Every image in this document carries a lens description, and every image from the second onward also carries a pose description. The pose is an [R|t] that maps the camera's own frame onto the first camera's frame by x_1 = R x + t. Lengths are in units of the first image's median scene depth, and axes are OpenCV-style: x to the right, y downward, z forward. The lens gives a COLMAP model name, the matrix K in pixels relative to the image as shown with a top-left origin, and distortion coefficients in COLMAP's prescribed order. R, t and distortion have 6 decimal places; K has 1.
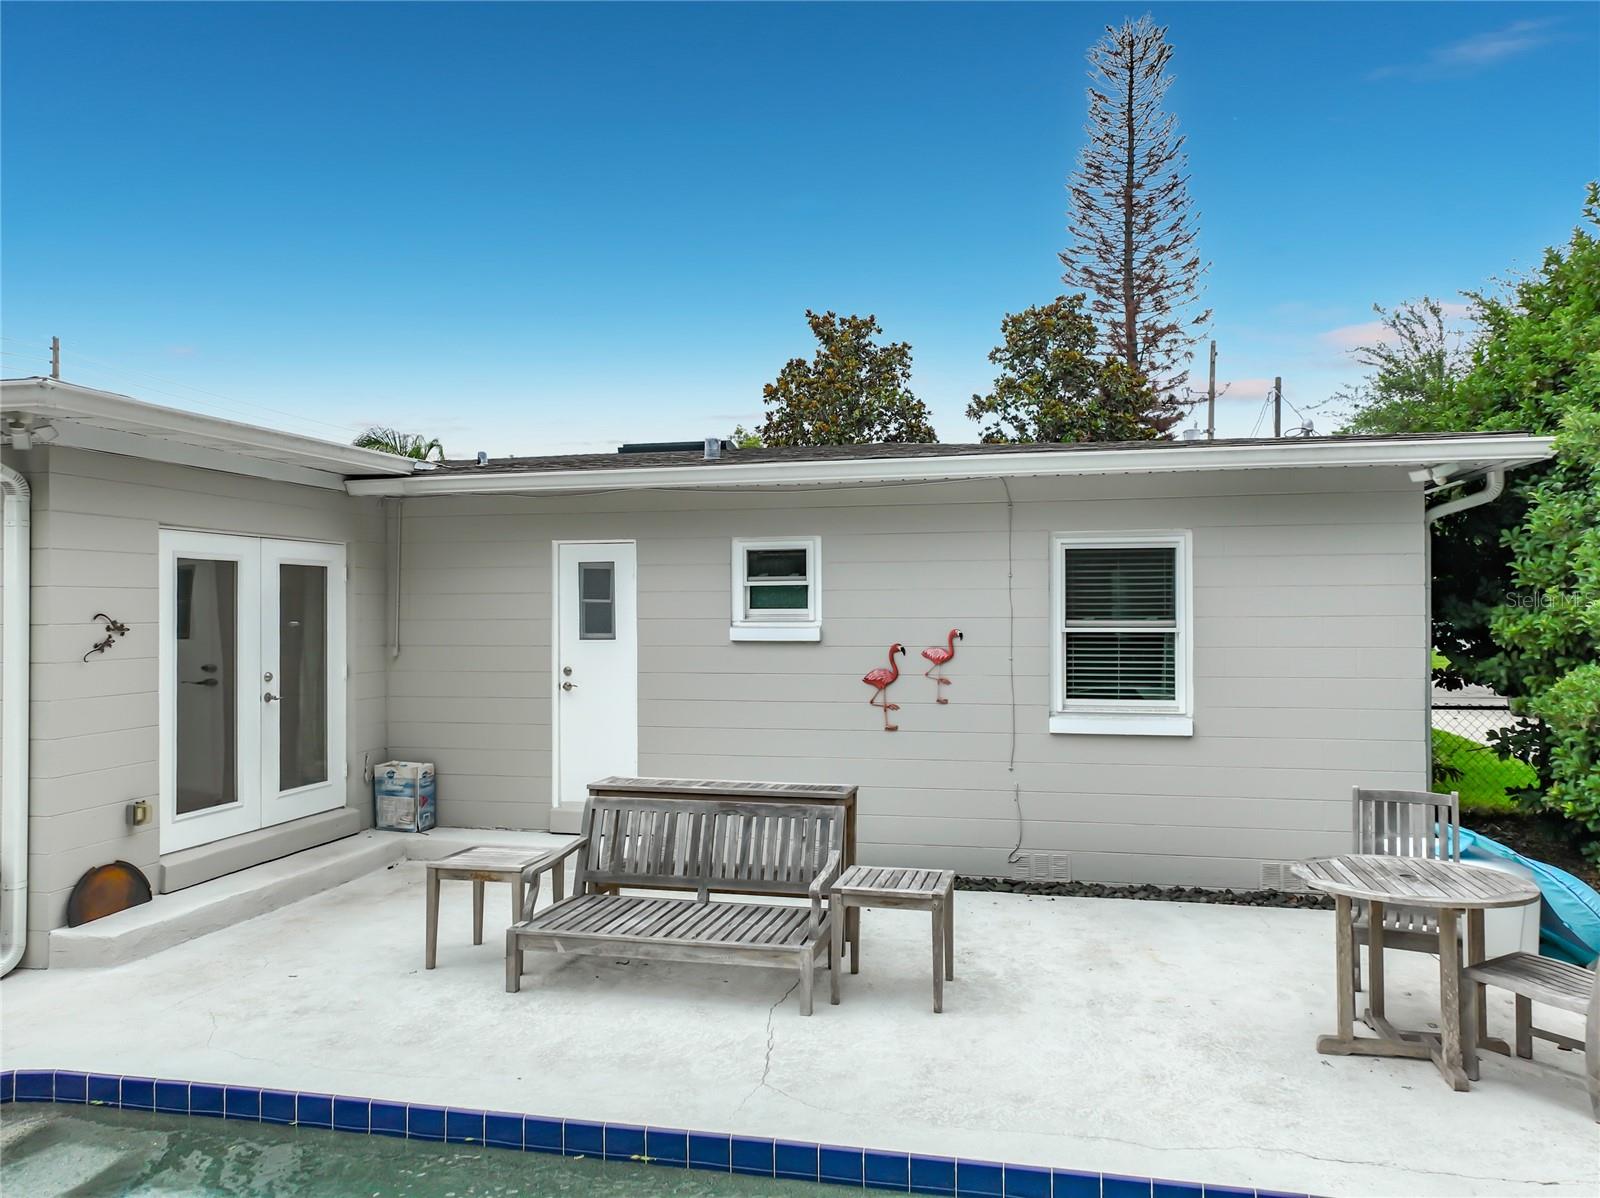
lens RADIAL K [[1136.4, 0, 810.3], [0, 1136.4, 598.3], [0, 0, 1]] dist [-0.004844, 0.024177]
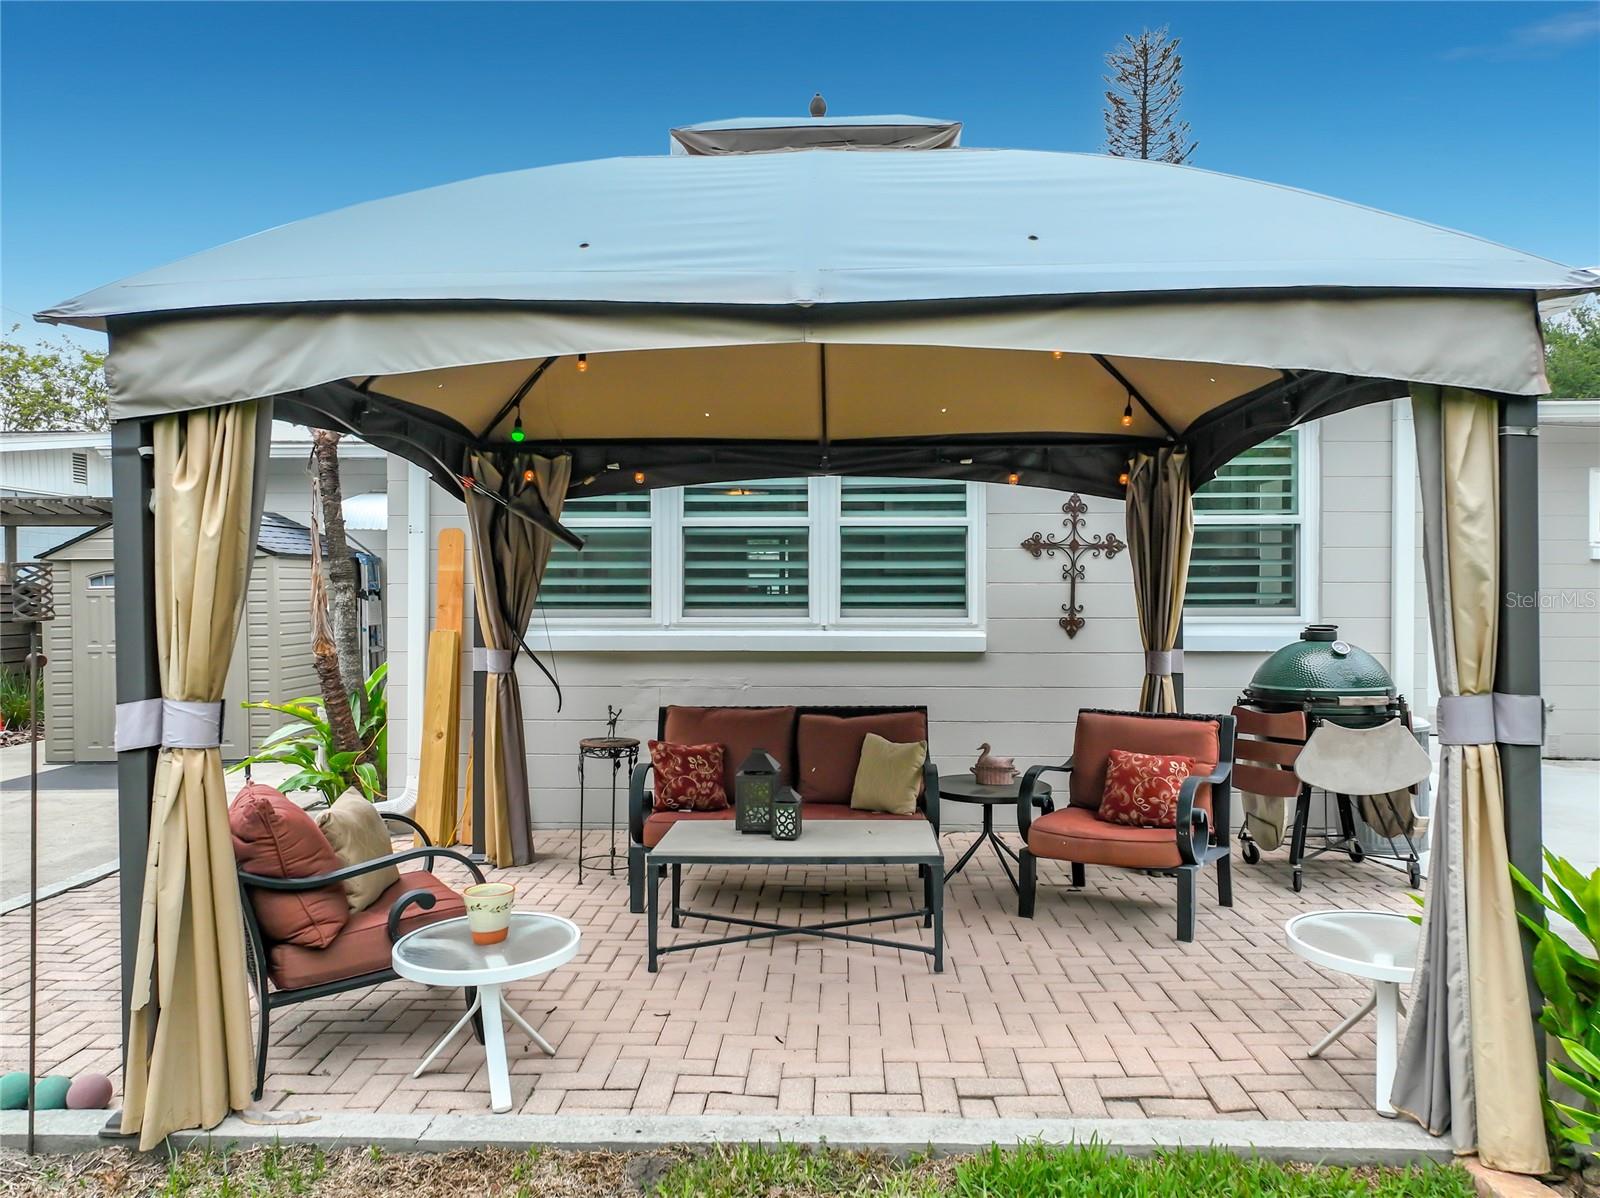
lens RADIAL K [[1149.2, 0, 807.3], [0, 1149.2, 595.2], [0, 0, 1]] dist [-0.010097, 0.028992]
pose [[0.980954, 0.008118, 0.194069, -1.053829], [-0.009393, 0.999940, 0.005652, 0.073296], [-0.194011, -0.007368, 0.980972, 0.028664]]
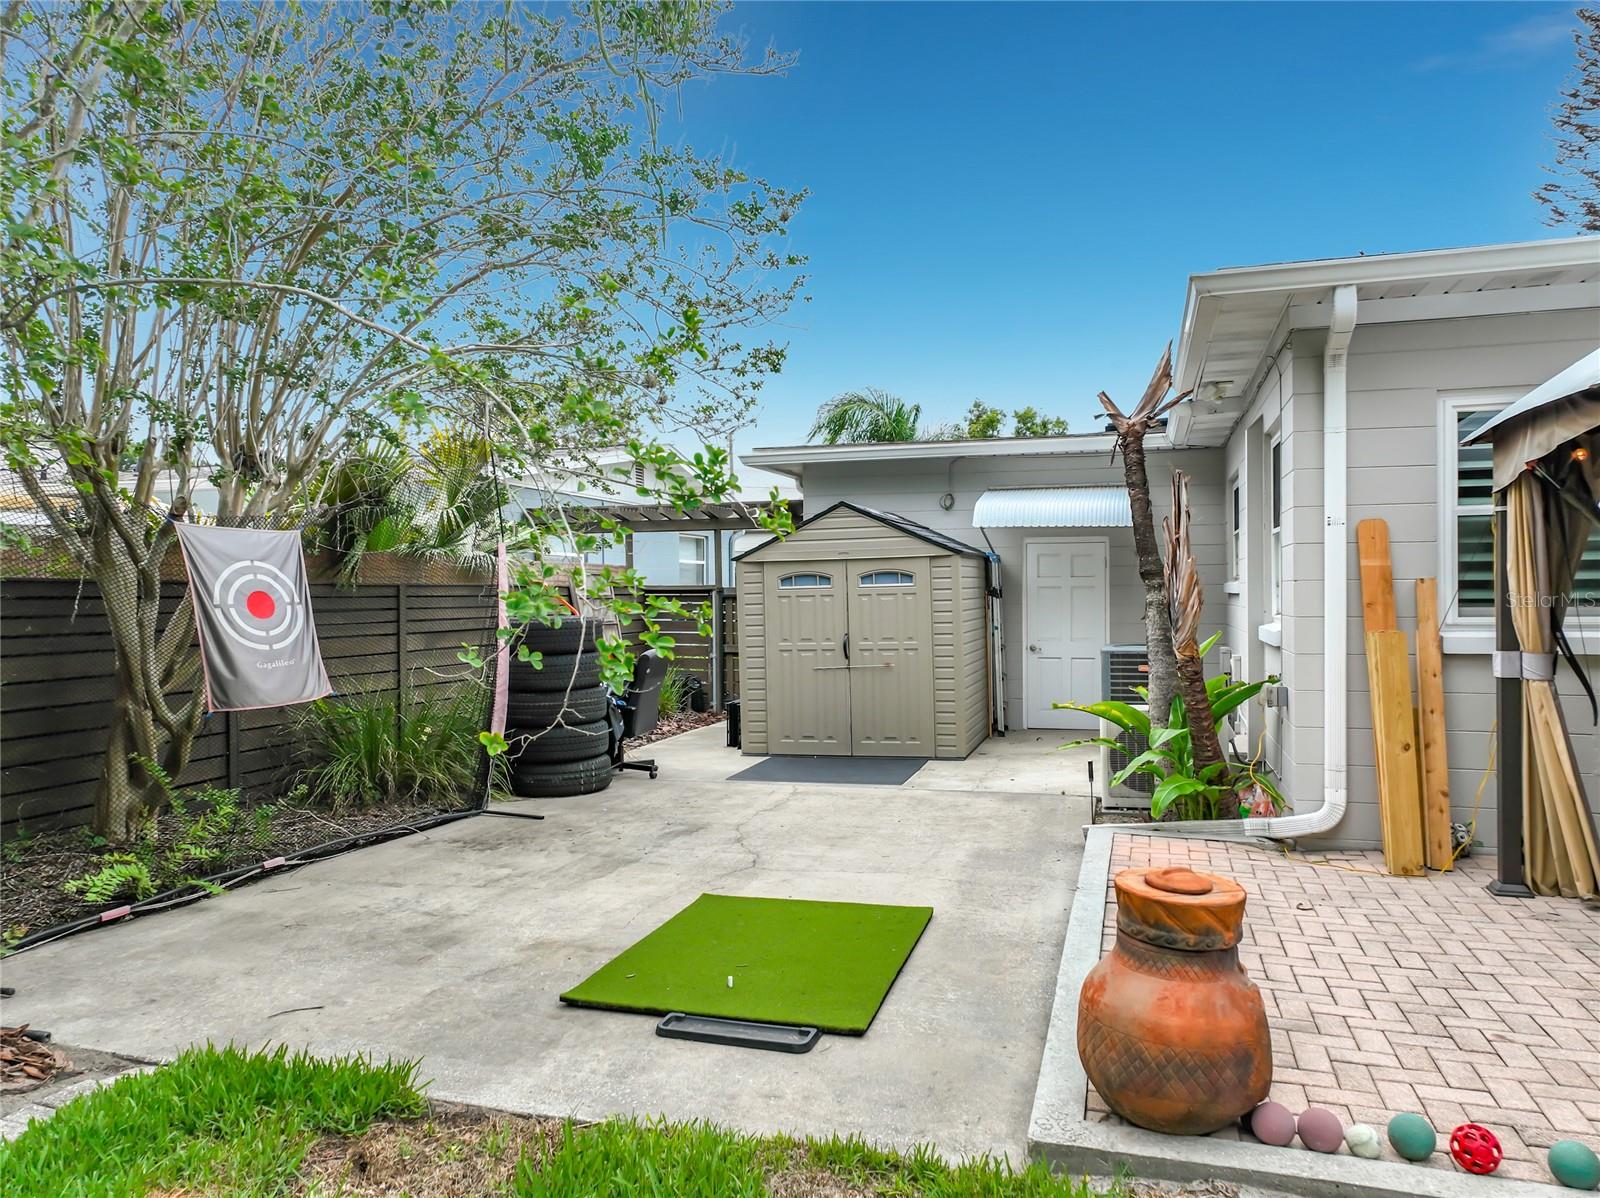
lens RADIAL K [[1136.4, 0, 810.3], [0, 1136.4, 598.3], [0, 0, 1]] dist [-0.004844, 0.024177]
pose [[0.998116, -0.000632, -0.061357, -1.460136], [0.001436, 0.999914, 0.013067, 0.074172], [0.061344, -0.013131, 0.998030, 0.119839]]
